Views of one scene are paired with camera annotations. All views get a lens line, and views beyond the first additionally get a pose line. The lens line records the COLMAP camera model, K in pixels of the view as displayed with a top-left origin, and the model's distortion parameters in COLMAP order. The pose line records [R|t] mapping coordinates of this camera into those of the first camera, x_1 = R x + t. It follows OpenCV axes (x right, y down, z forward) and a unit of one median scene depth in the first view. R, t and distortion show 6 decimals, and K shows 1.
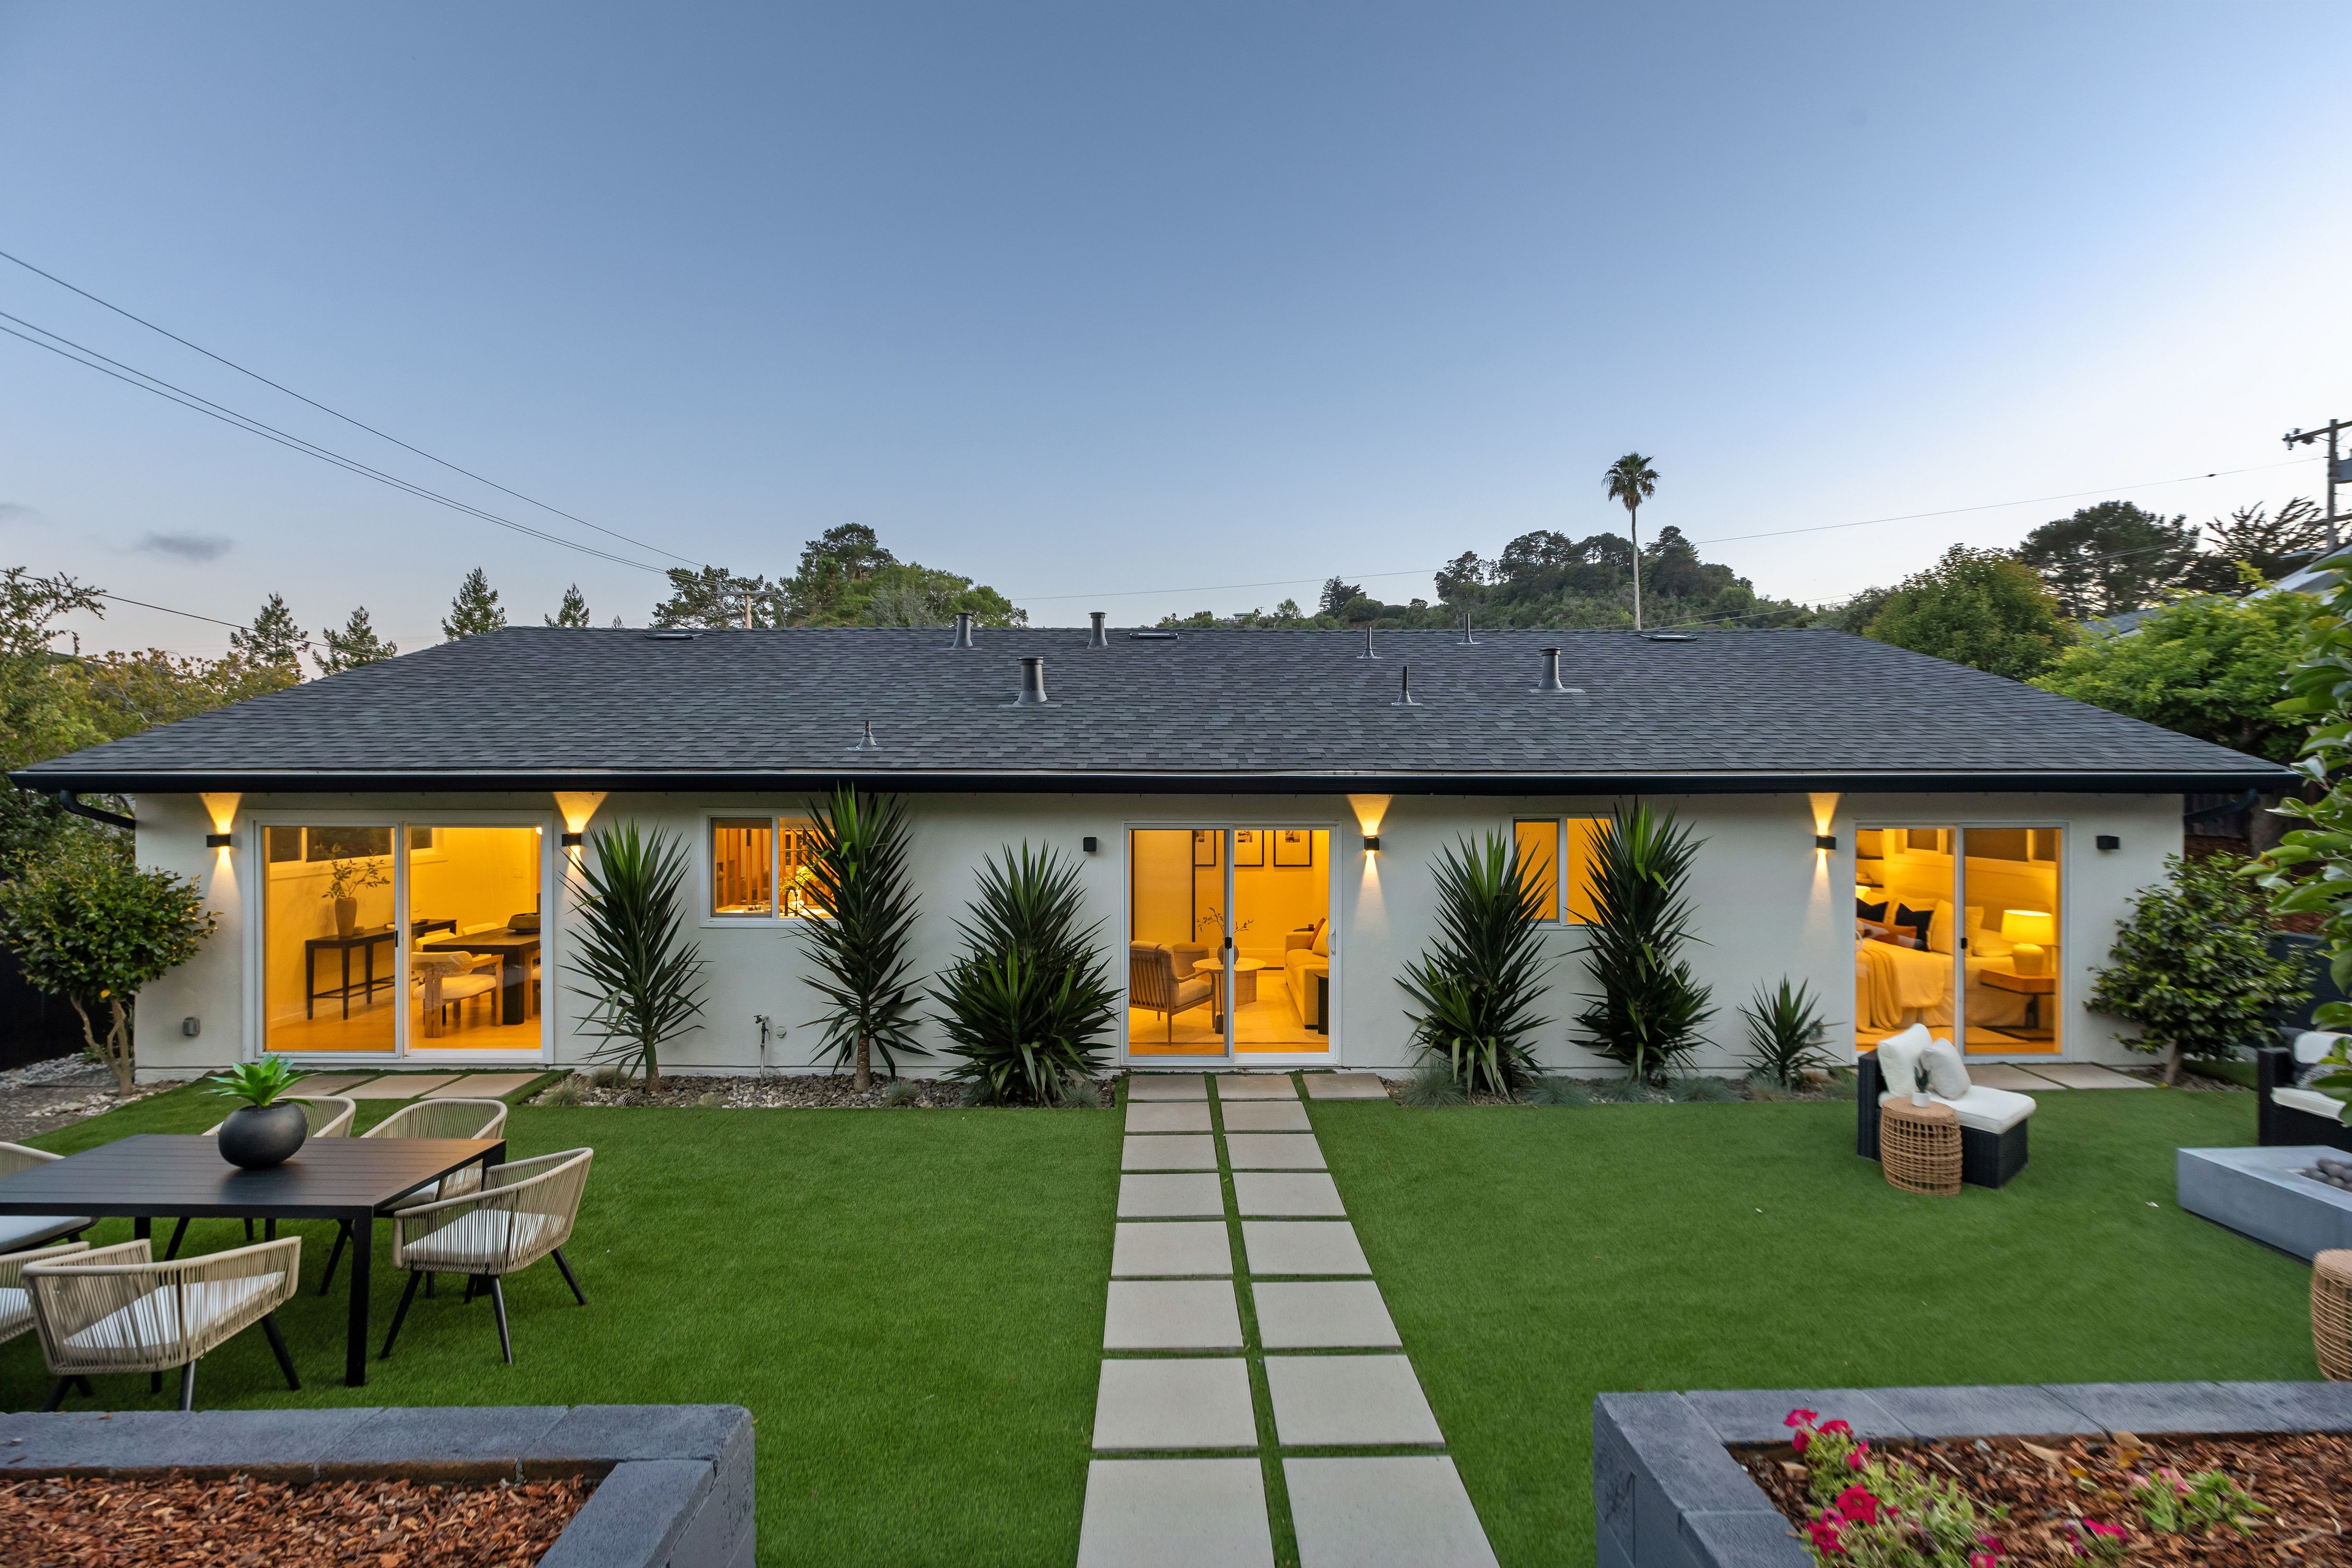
lens RADIAL K [[1045.5, 0, 1184.5], [0, 1045.5, 773.6], [0, 0, 1]] dist [0.002085, -0.001419]
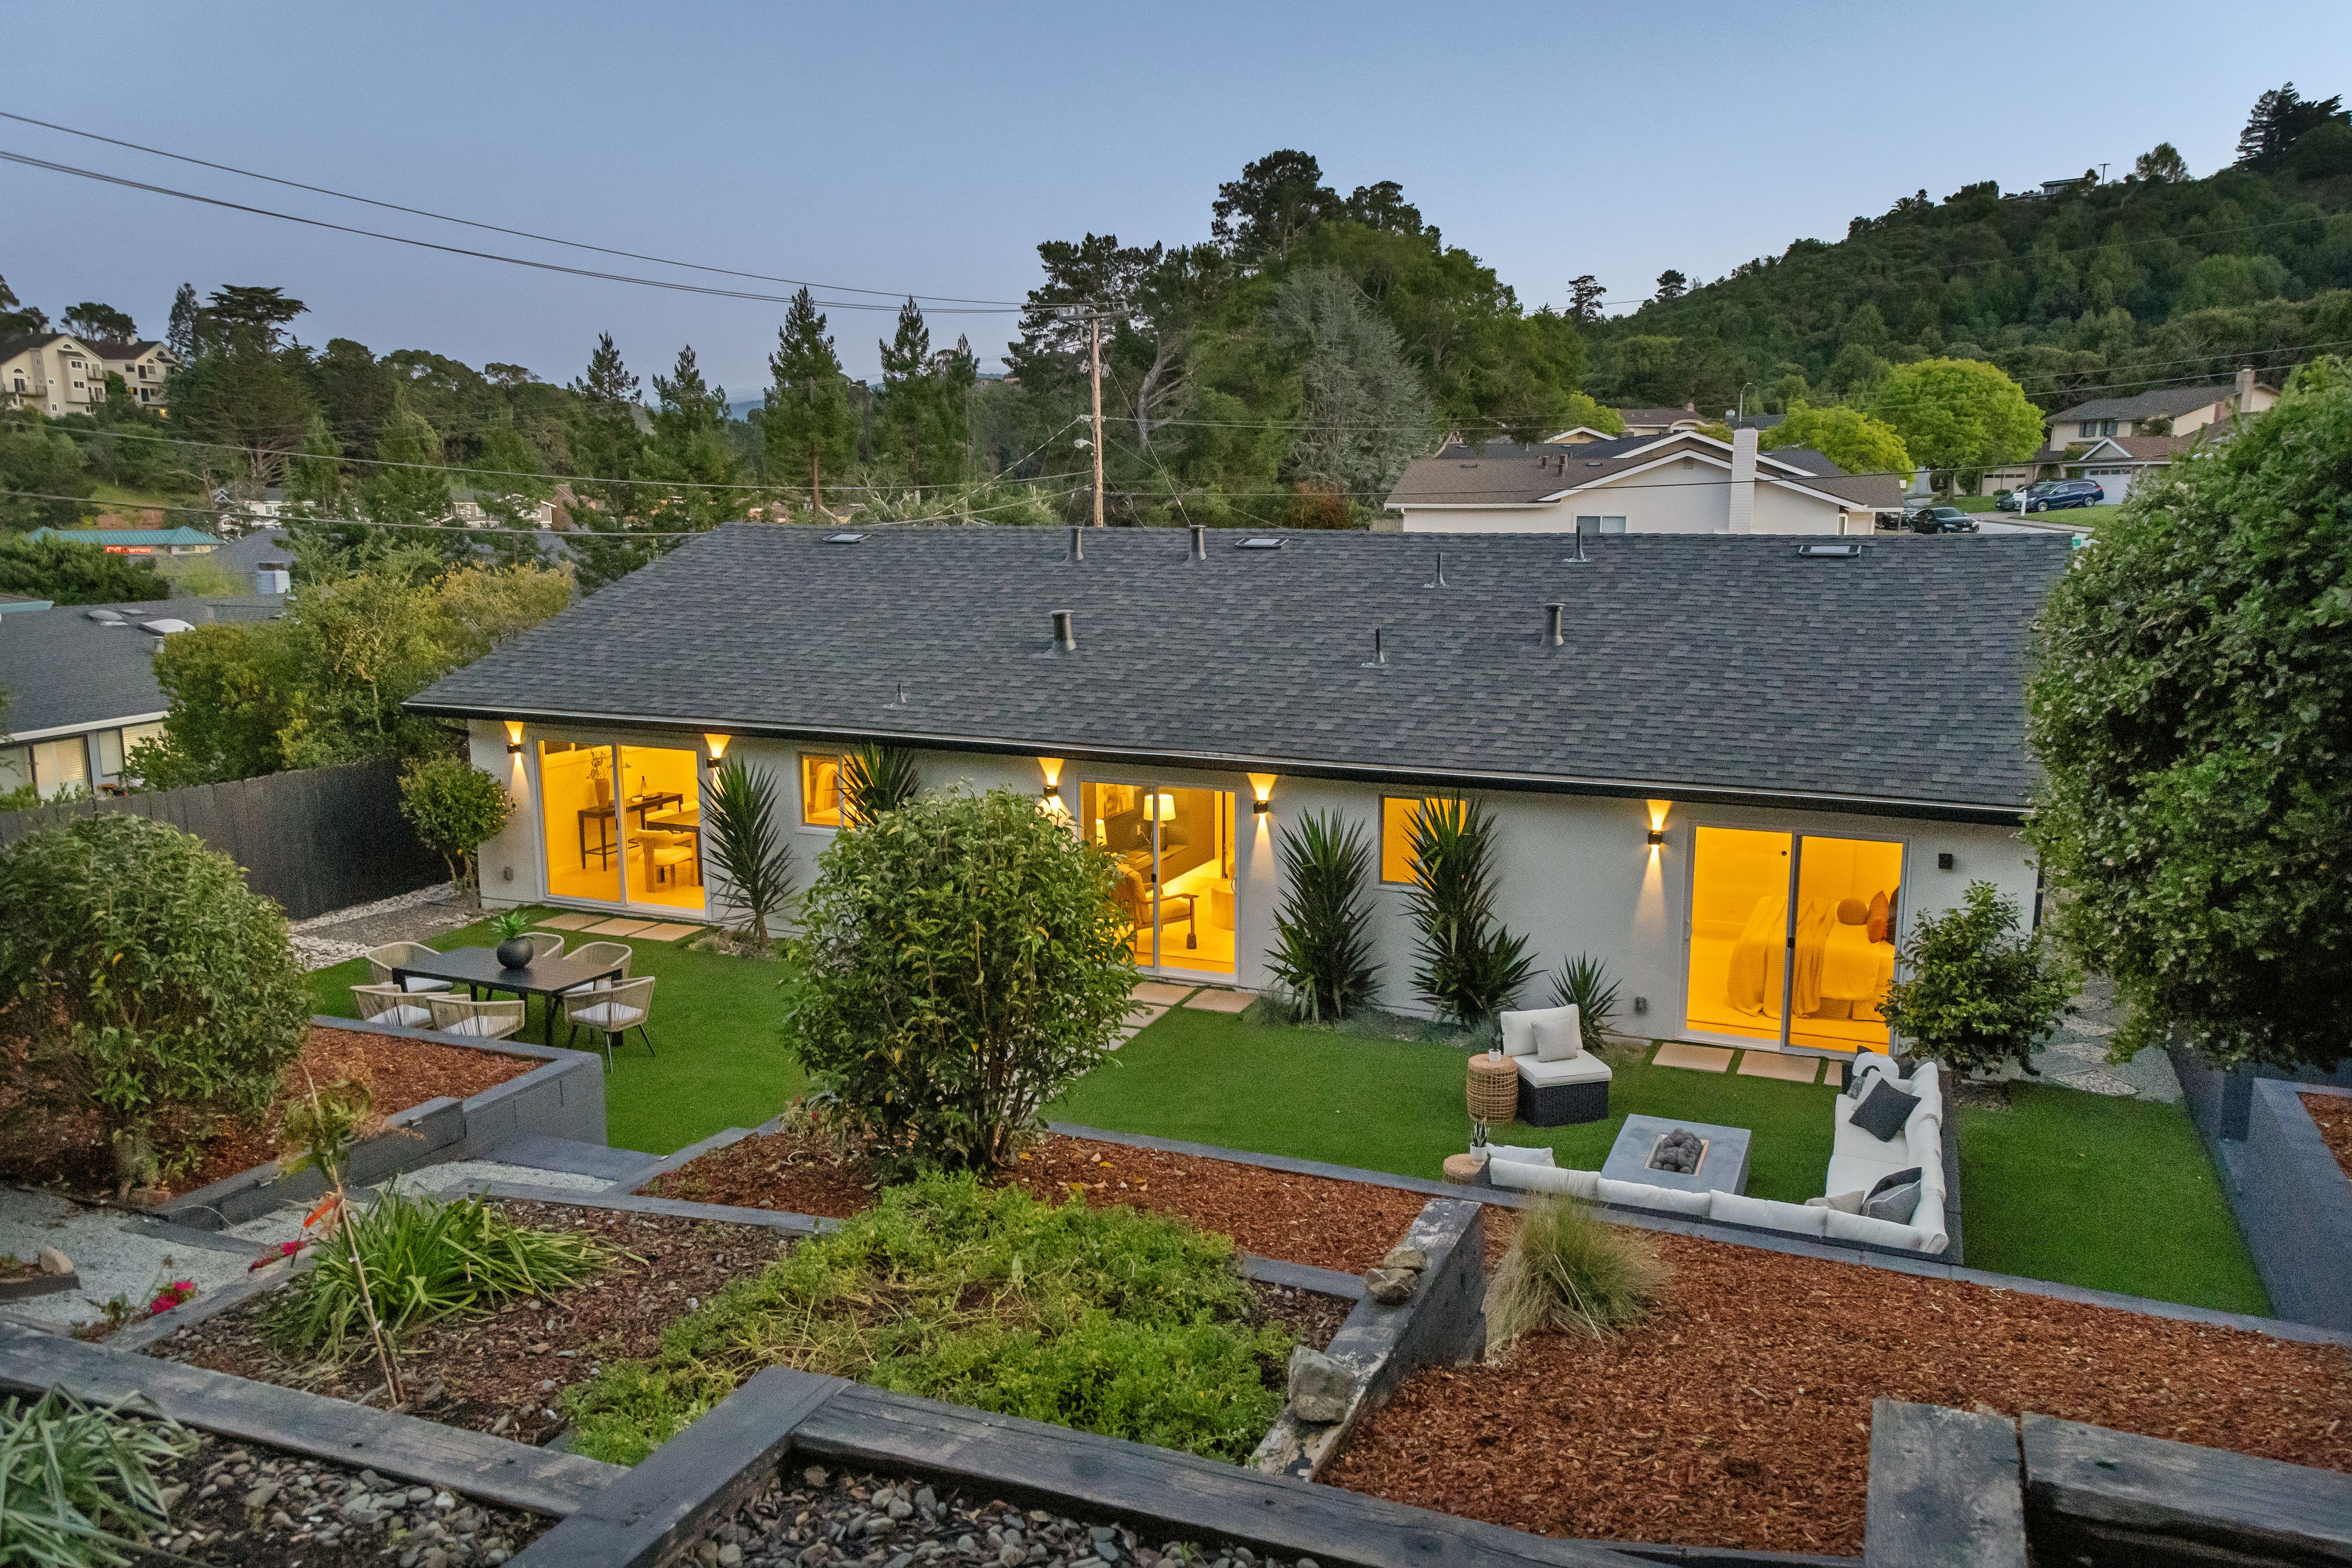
lens RADIAL K [[1680.1, 0, 1192.5], [0, 1680.1, 775.4], [0, 0, 1]] dist [0.068549, -0.001838]
pose [[0.917521, 0.064901, -0.392357, 0.840001], [0.002723, 0.985546, 0.169389, -0.287906], [0.397679, -0.156486, 0.904082, -0.737360]]
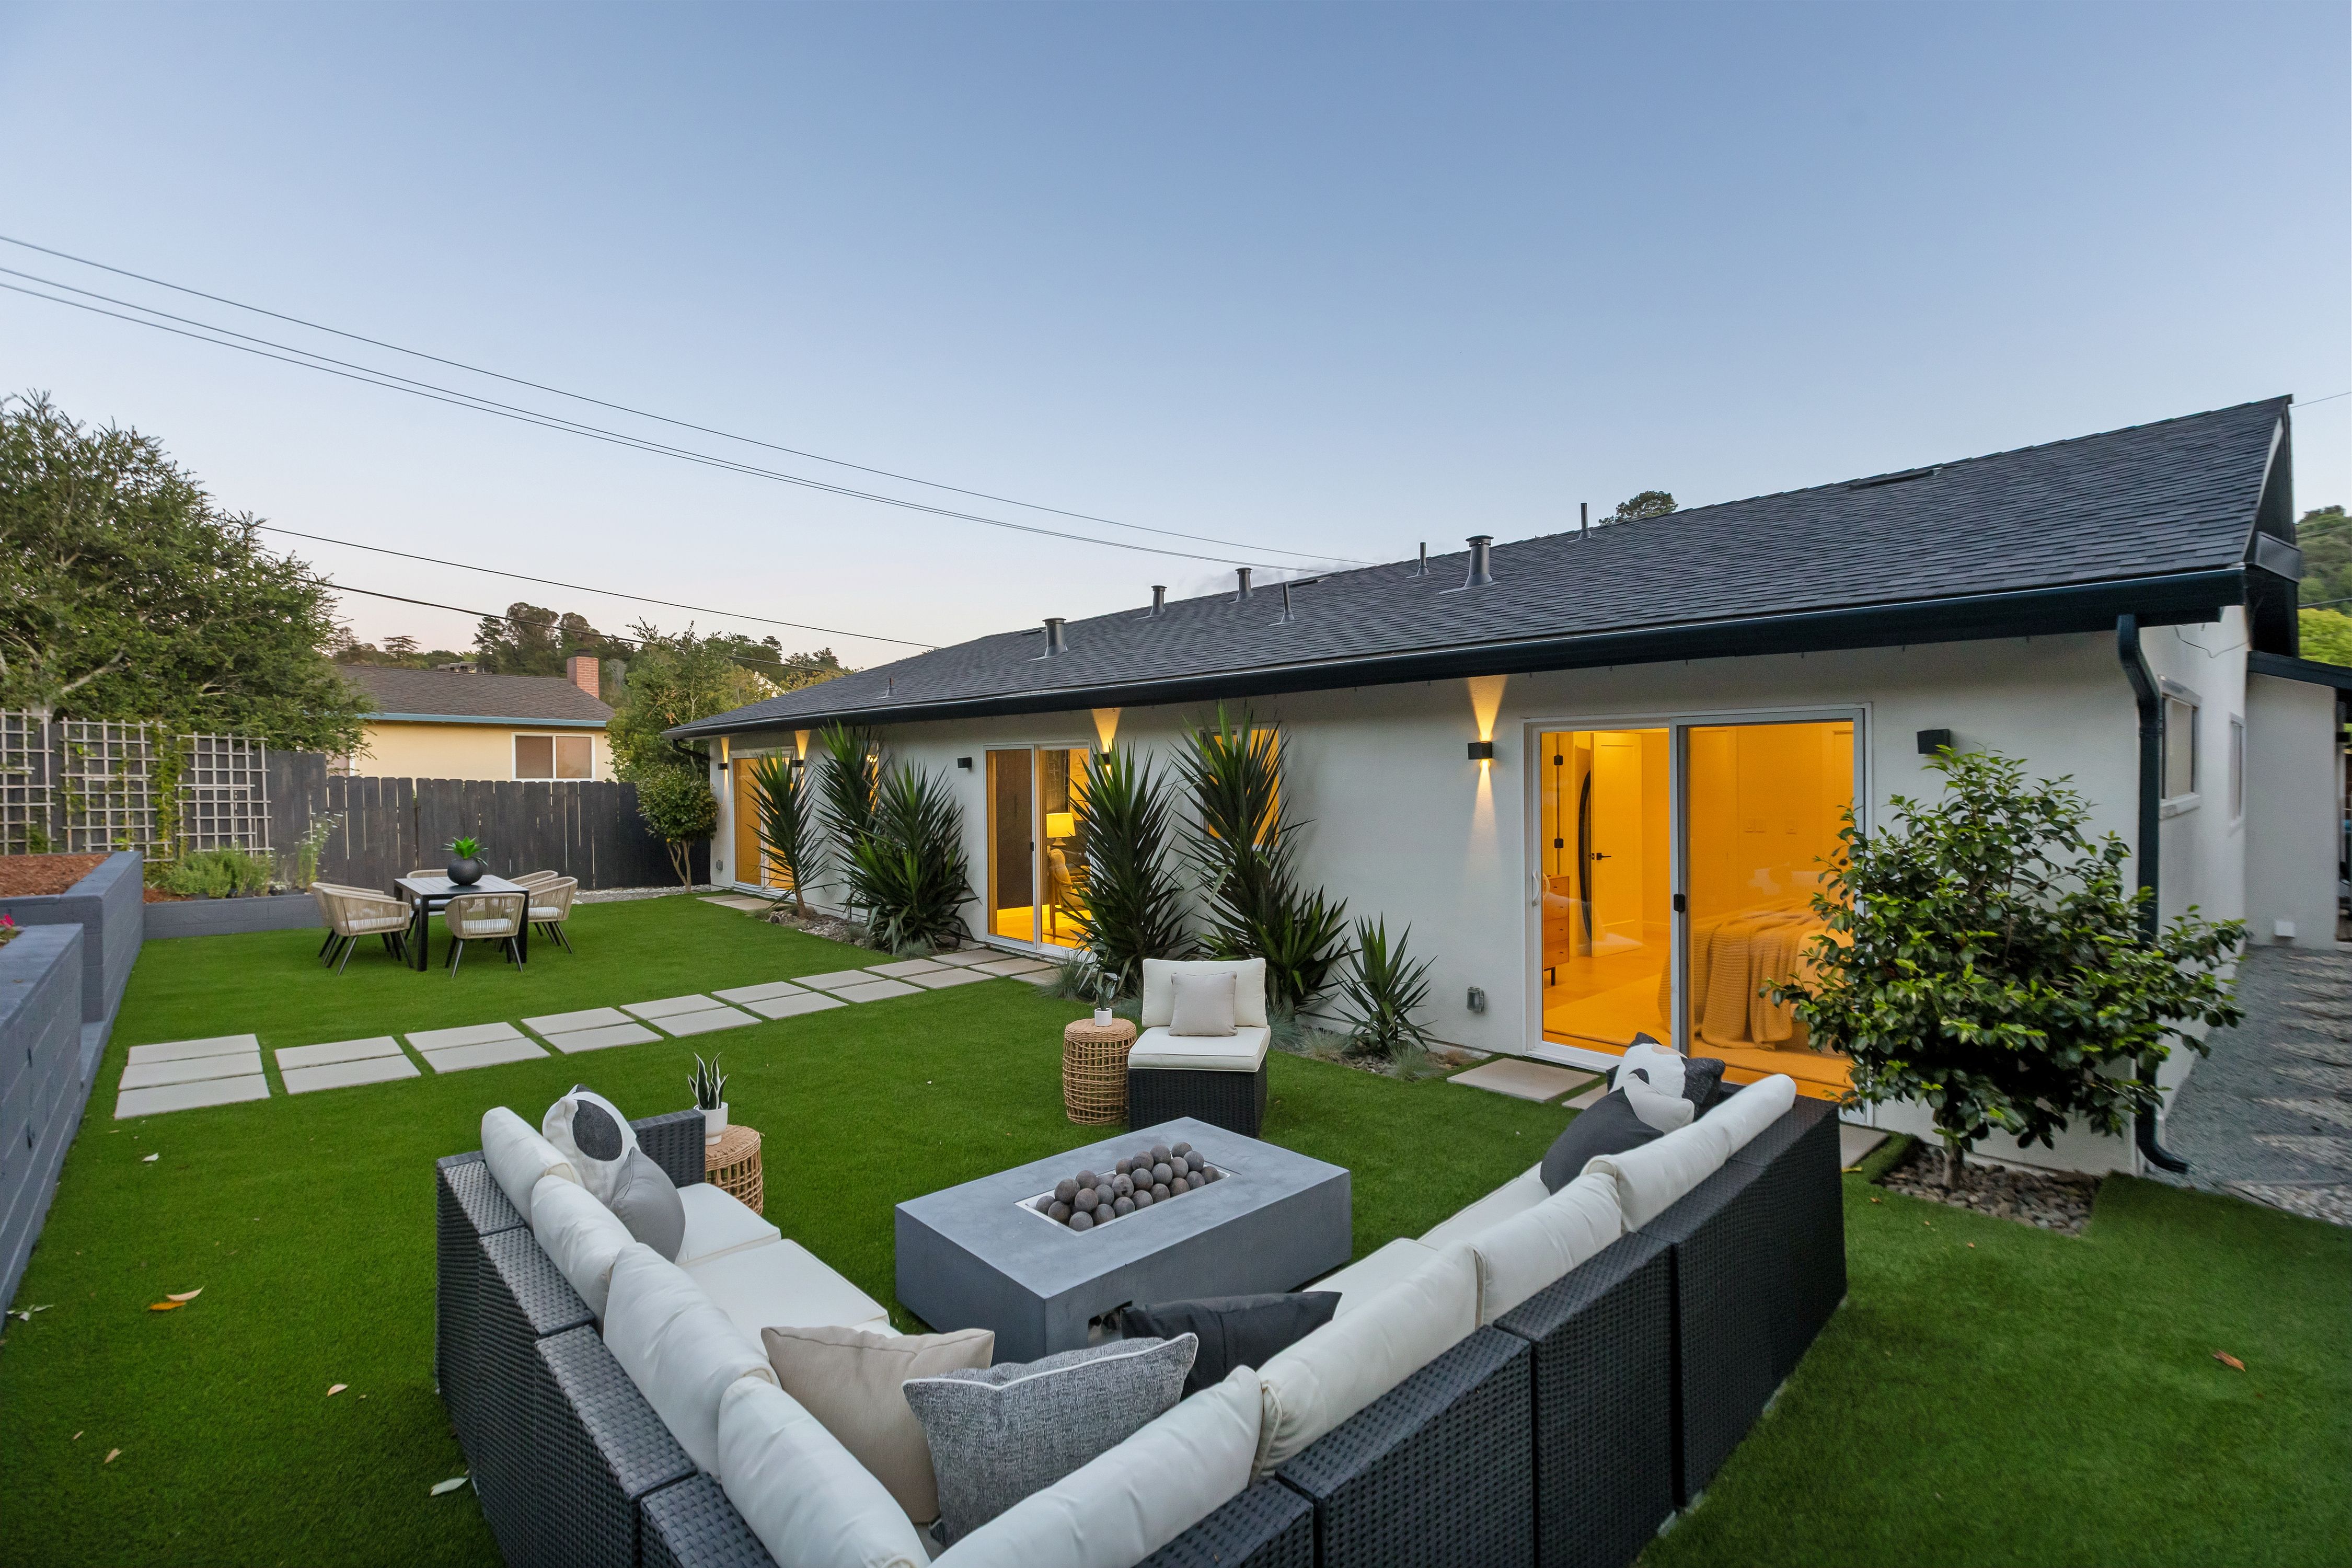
lens RADIAL K [[1045.5, 0, 1179.0], [0, 1045.5, 768.4], [0, 0, 1]] dist [0.002085, -0.001419]
pose [[0.675353, -0.007441, -0.737457, 1.001815], [0.012847, 0.999916, 0.001676, 0.074930], [0.737383, -0.010606, 0.675392, 0.333628]]
